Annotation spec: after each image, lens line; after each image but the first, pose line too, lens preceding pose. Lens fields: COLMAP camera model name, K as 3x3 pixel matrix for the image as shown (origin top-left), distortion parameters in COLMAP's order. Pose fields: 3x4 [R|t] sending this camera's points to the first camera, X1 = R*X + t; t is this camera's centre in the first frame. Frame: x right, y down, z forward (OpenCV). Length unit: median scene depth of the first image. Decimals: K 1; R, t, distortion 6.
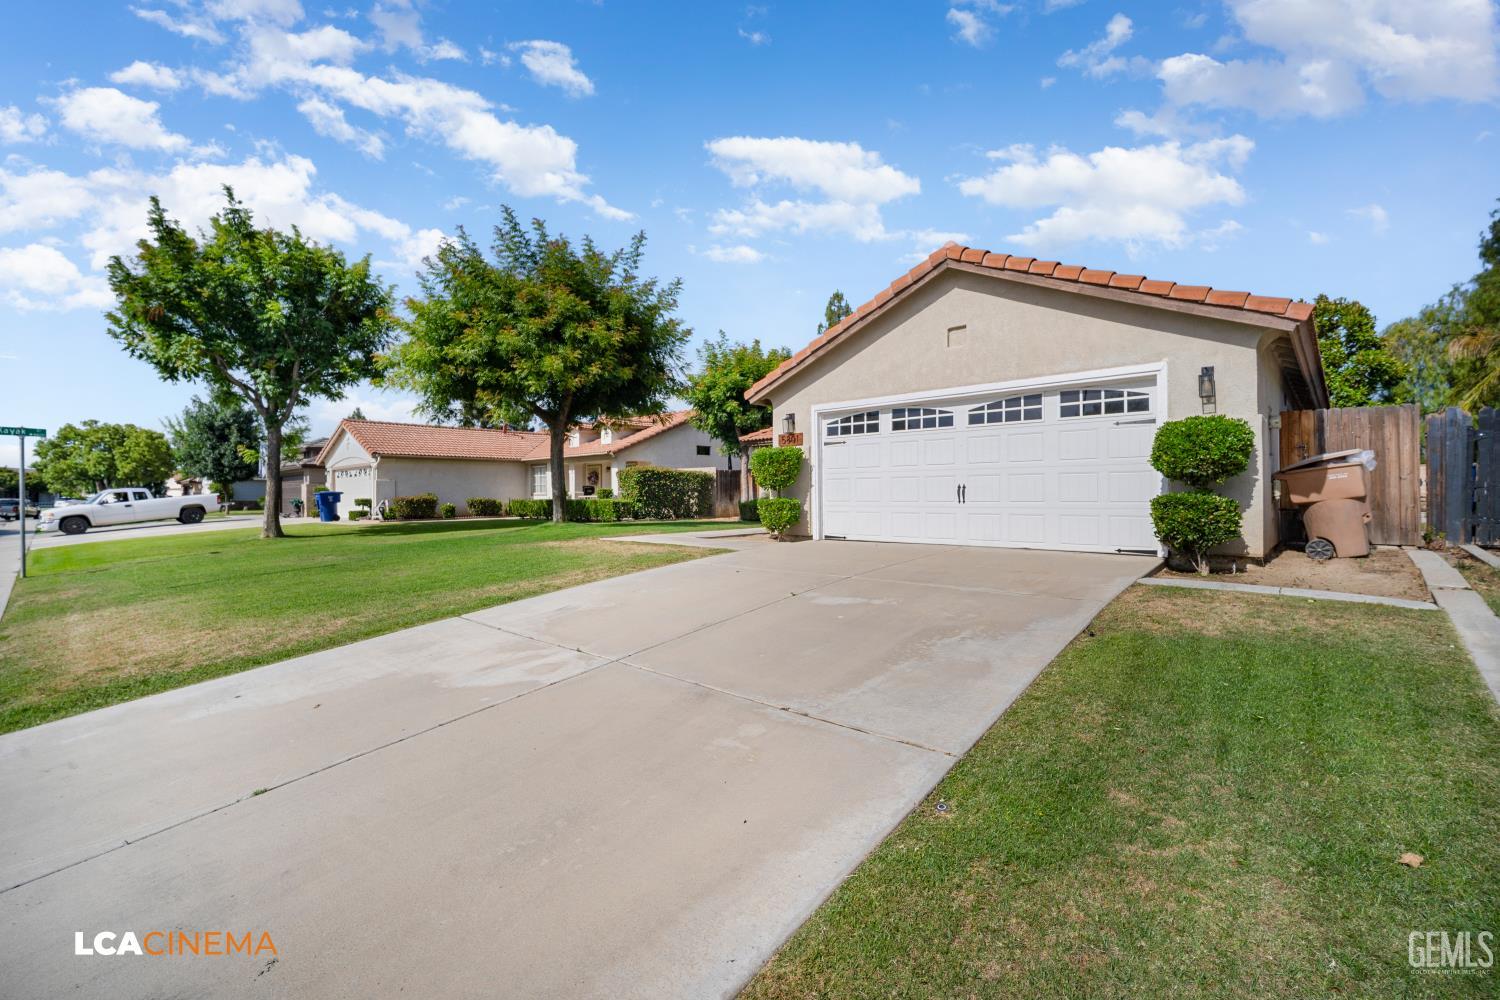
lens RADIAL K [[655.5, 0, 756.5], [0, 655.5, 492.6], [0, 0, 1]] dist [-0.016663, 0.000313]
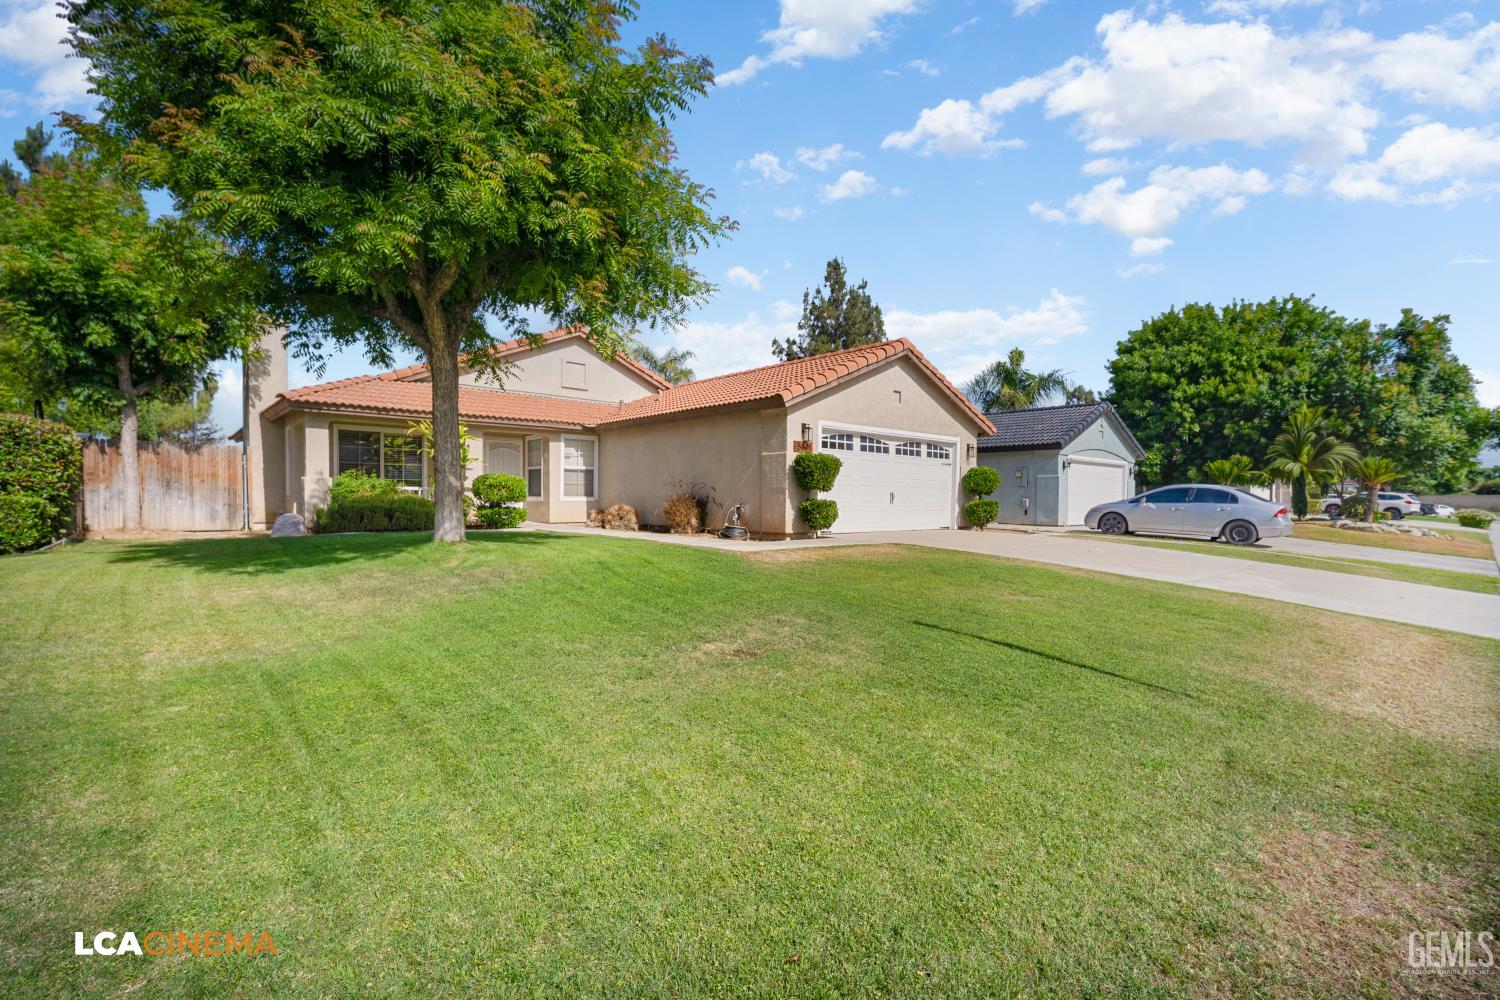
lens RADIAL K [[655.5, 0, 761.9], [0, 655.5, 512.8], [0, 0, 1]] dist [-0.016663, 0.000313]
pose [[0.090579, -0.015536, 0.995768, -1.123540], [-0.015053, 0.999743, 0.016967, 0.013481], [-0.995775, -0.016526, 0.090322, 1.027864]]
